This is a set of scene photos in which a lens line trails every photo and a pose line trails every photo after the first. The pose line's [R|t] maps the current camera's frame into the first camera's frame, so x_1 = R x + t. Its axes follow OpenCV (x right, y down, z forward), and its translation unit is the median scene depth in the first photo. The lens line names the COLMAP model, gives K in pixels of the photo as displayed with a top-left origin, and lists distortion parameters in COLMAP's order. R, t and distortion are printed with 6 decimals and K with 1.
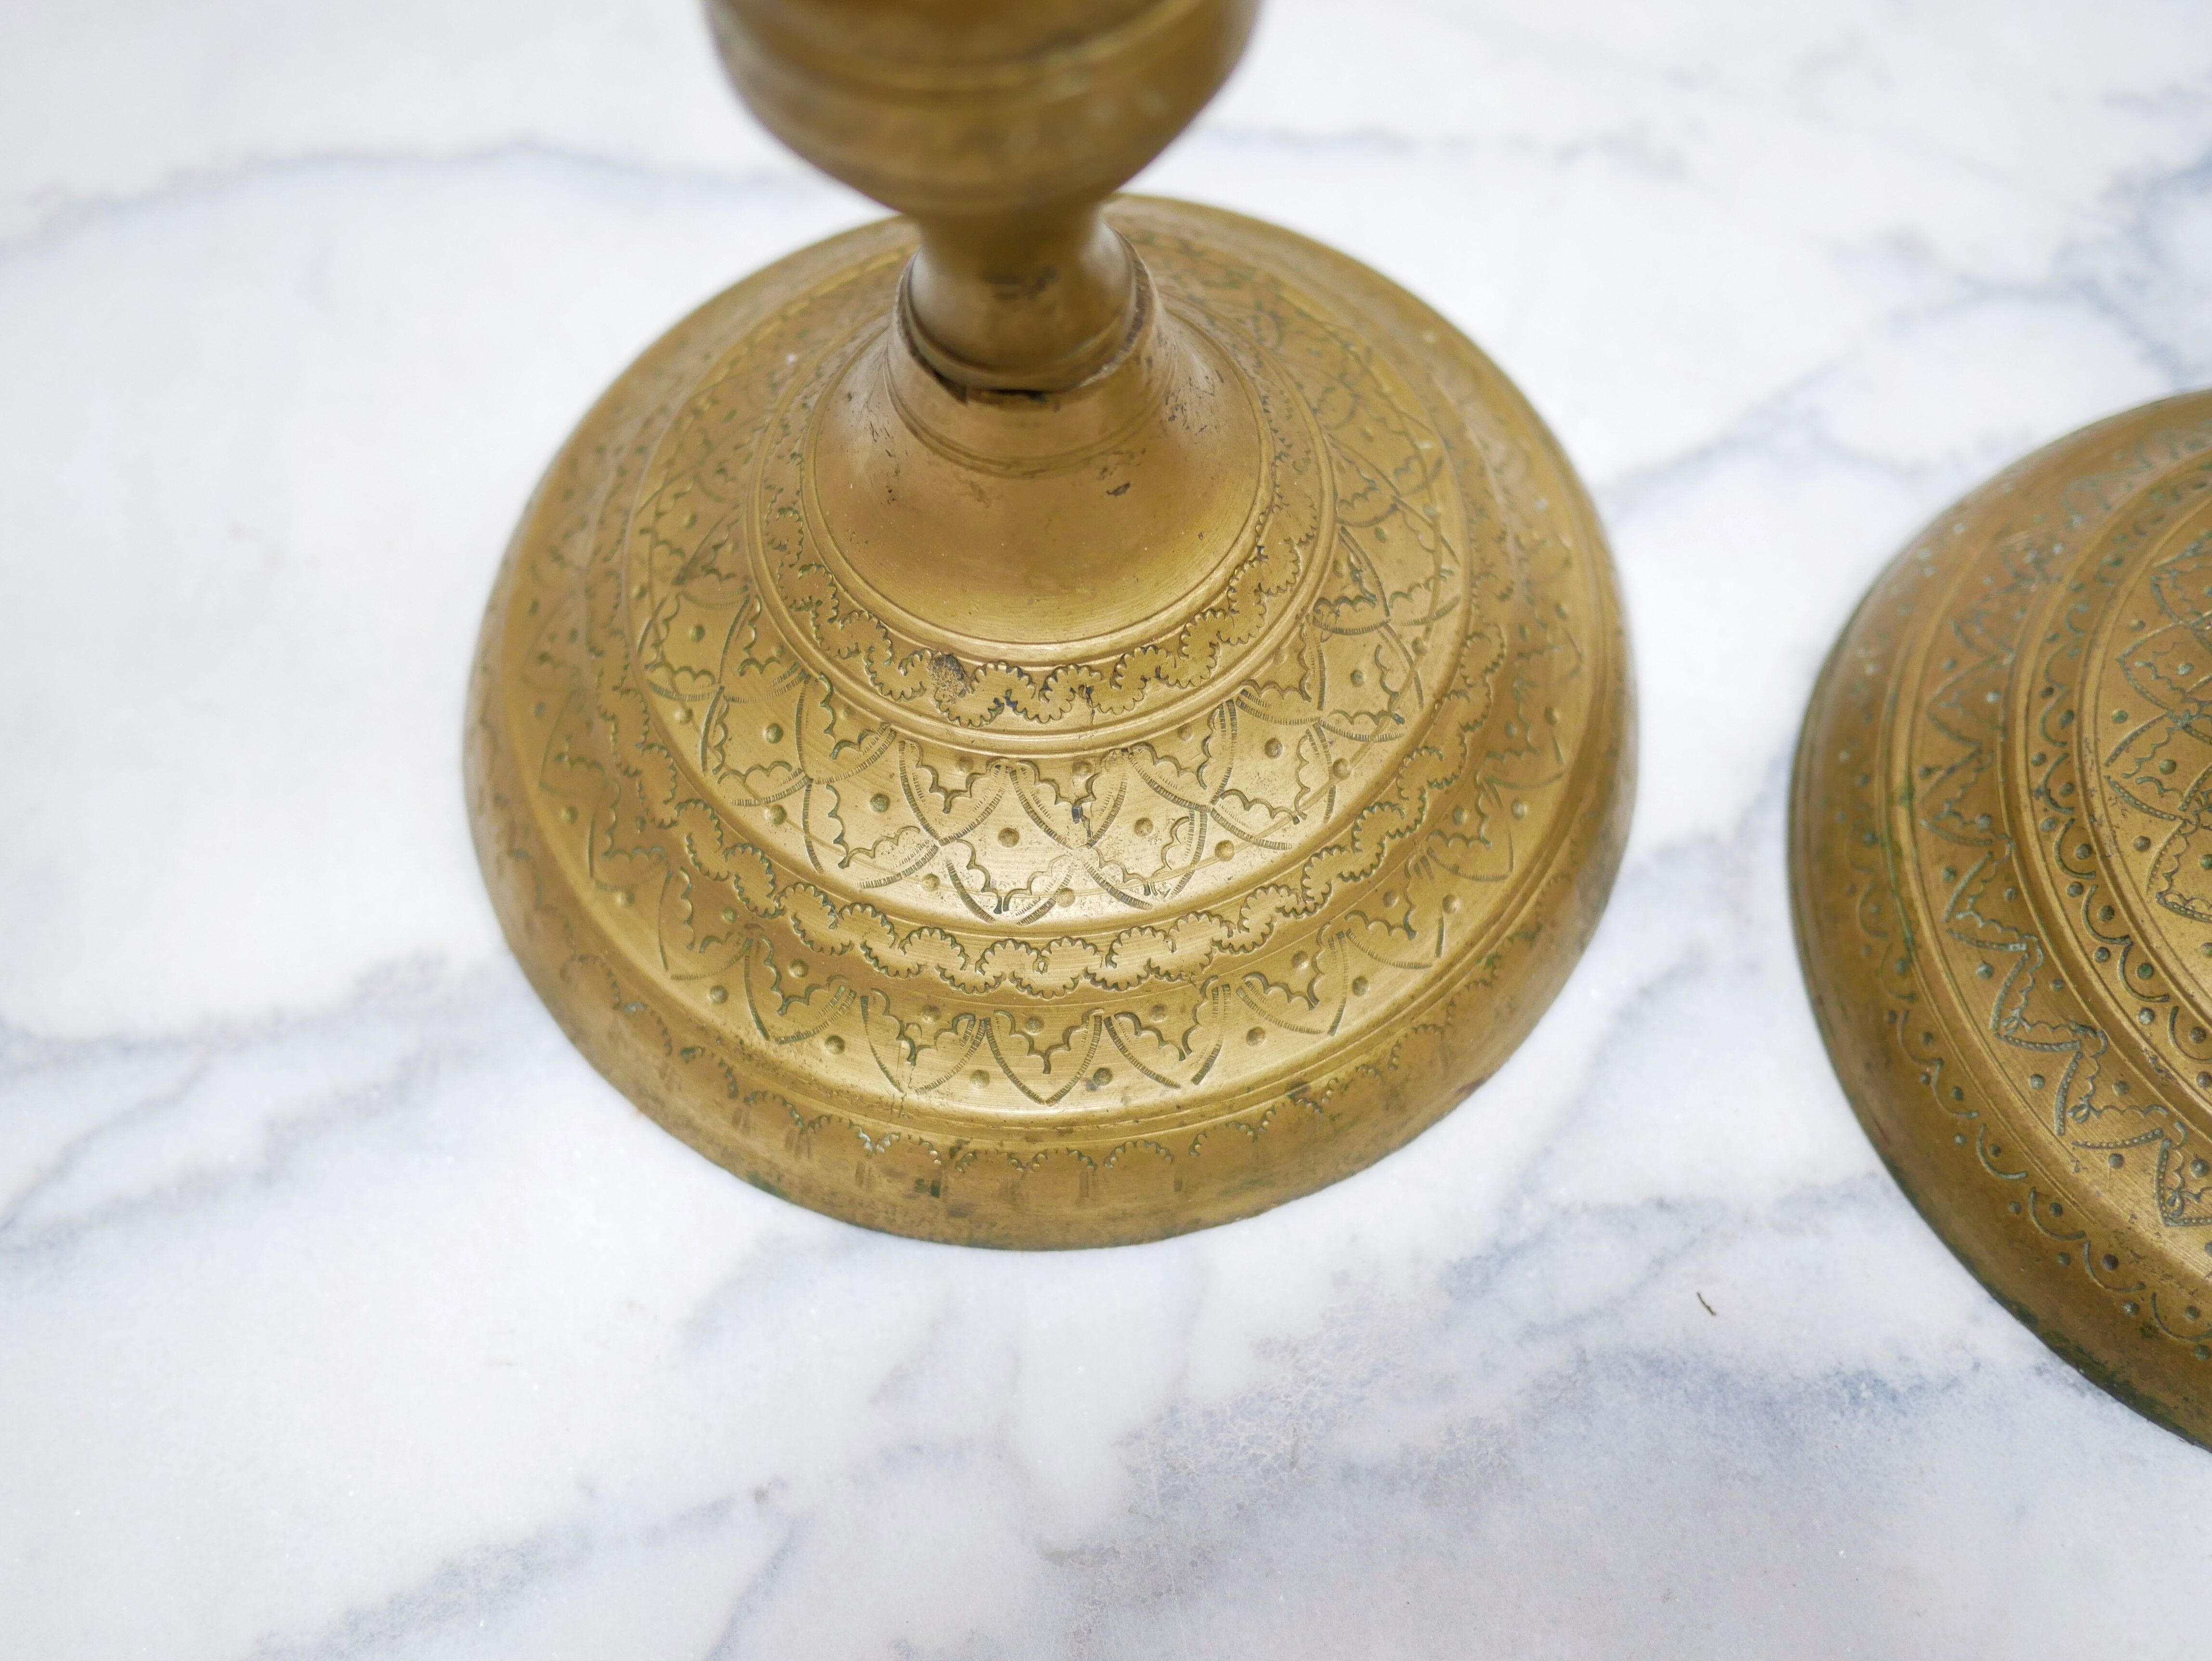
lens RADIAL K [[2562.4, 0, 1105.4], [0, 2562.4, 843.3], [0, 0, 1]] dist [-0.048572, 0.074169]
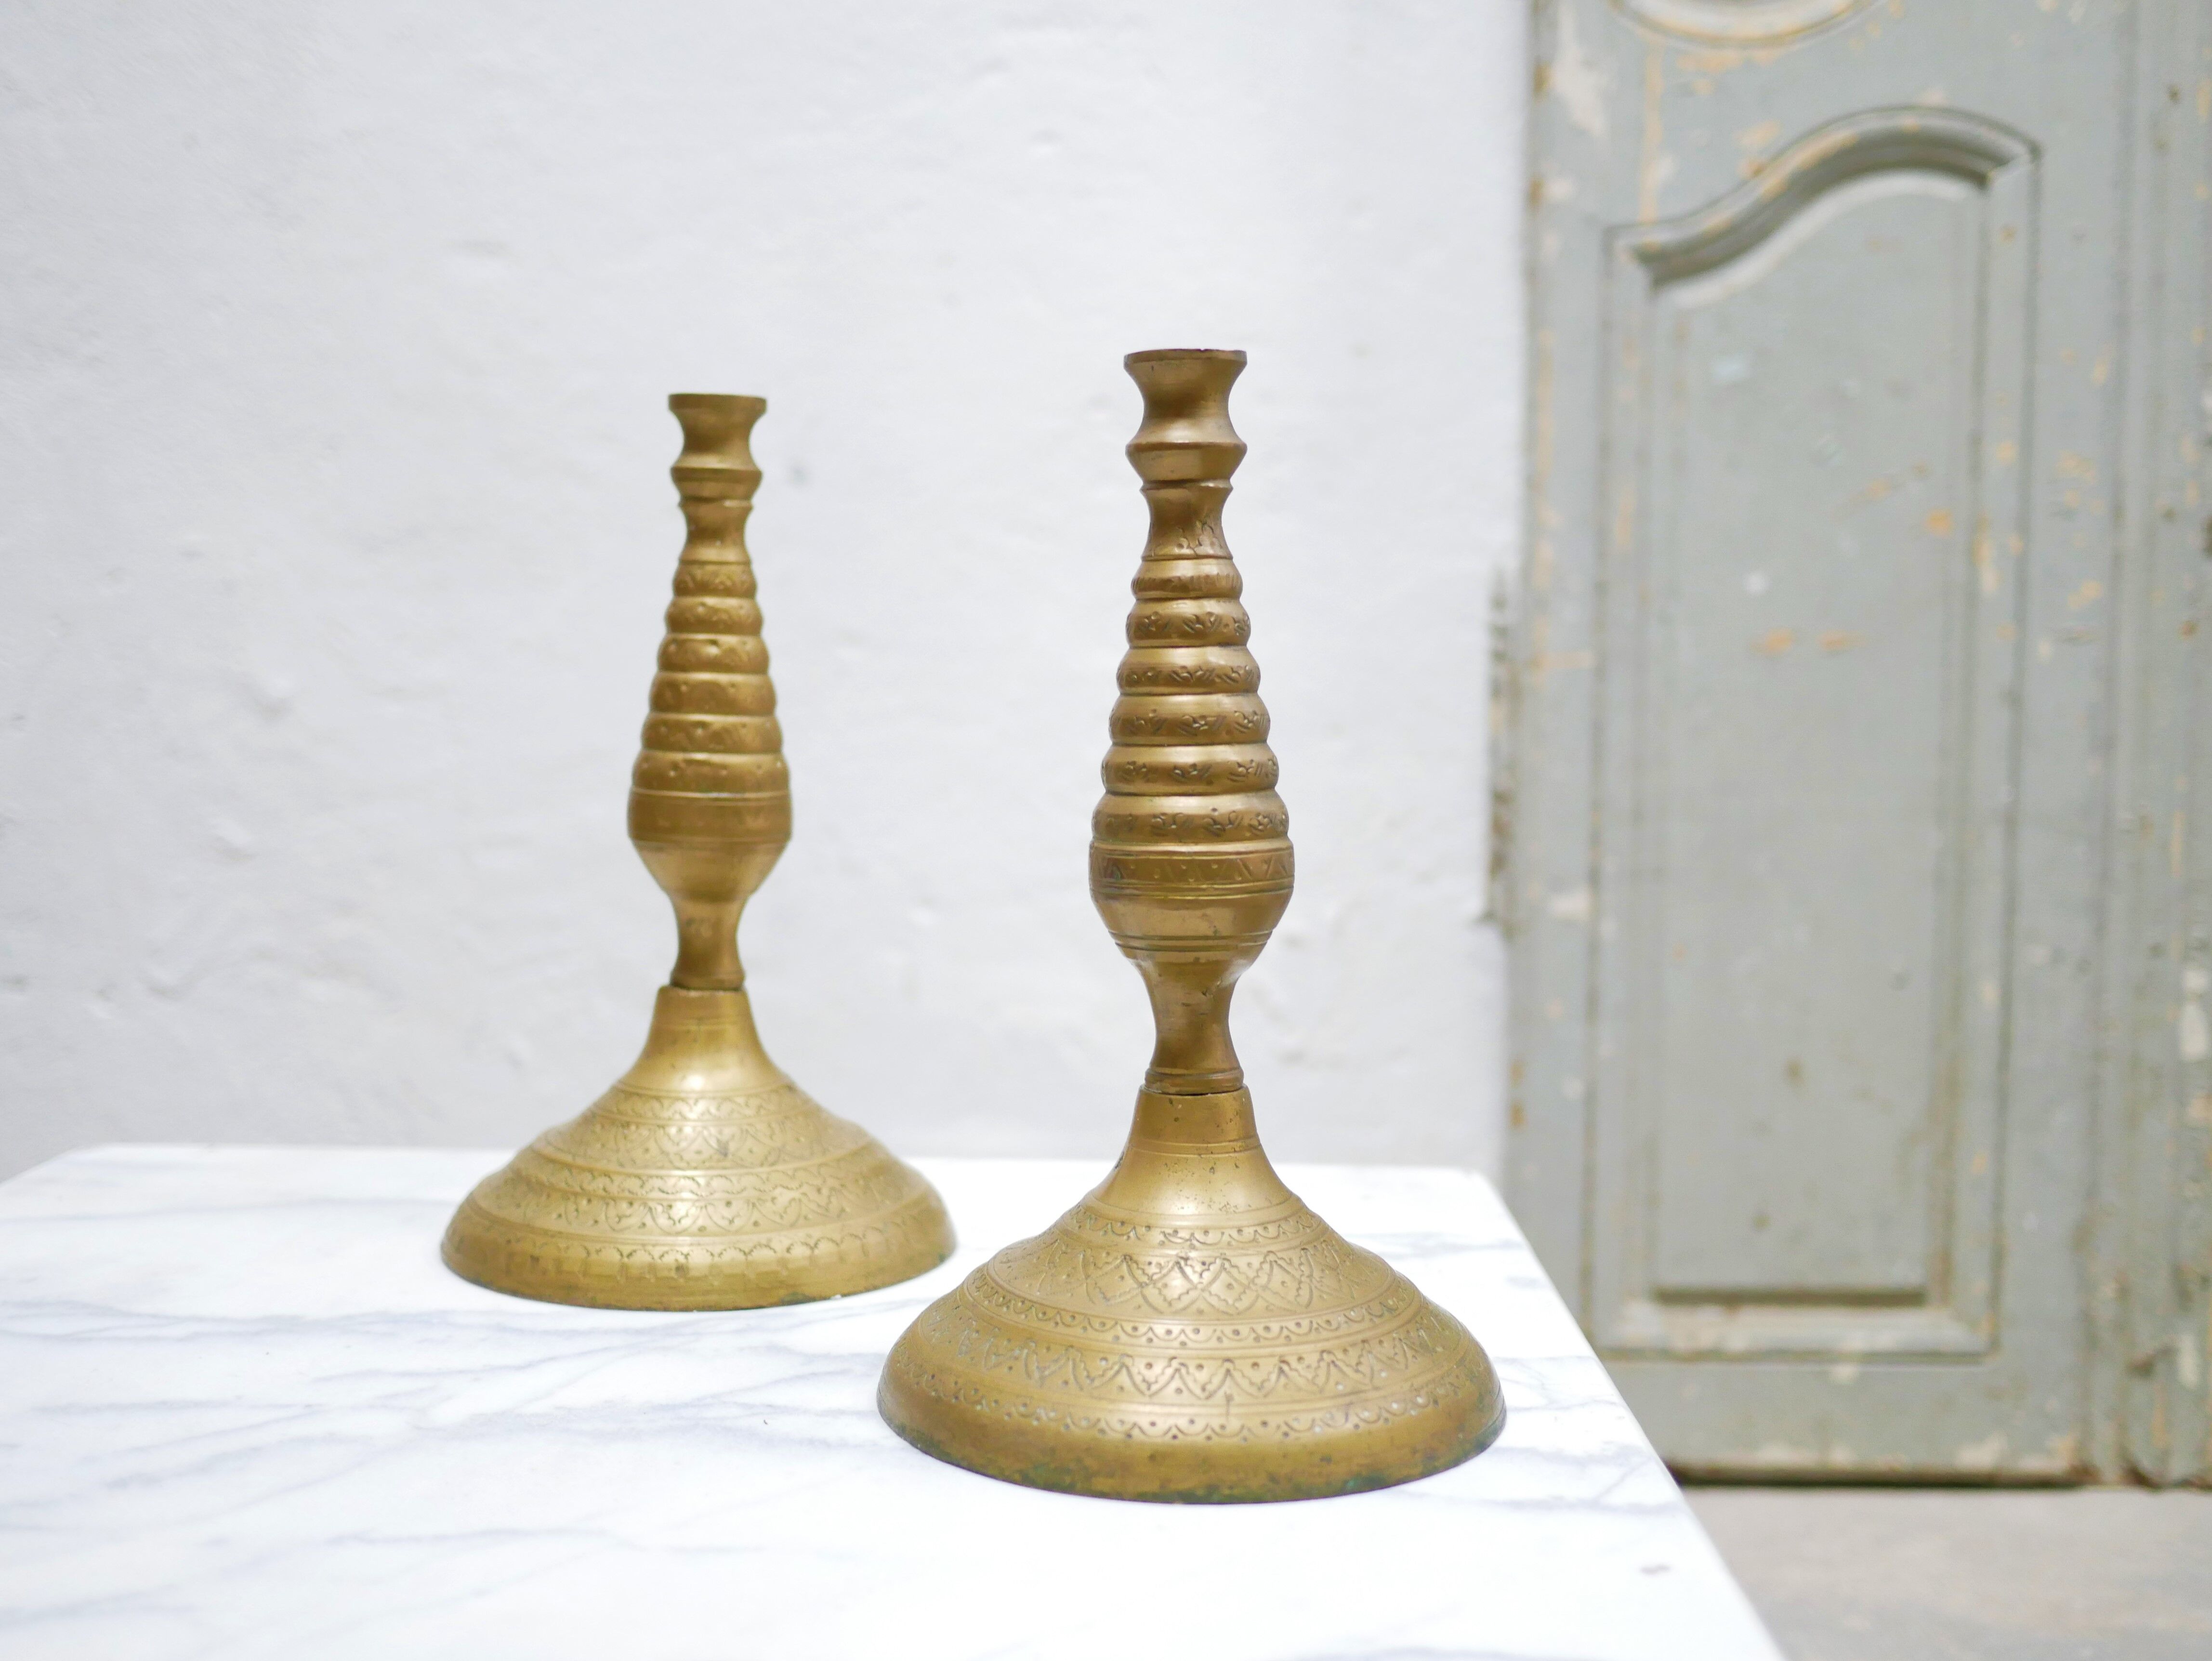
lens RADIAL K [[2507.1, 0, 1097.1], [0, 2507.1, 827.8], [0, 0, 1]] dist [-0.046284, 0.063763]
pose [[0.965145, 0.055566, -0.255749, 0.990175], [-0.247125, 0.515214, -0.820660, 1.529756], [0.086165, 0.855258, 0.510988, -0.409276]]
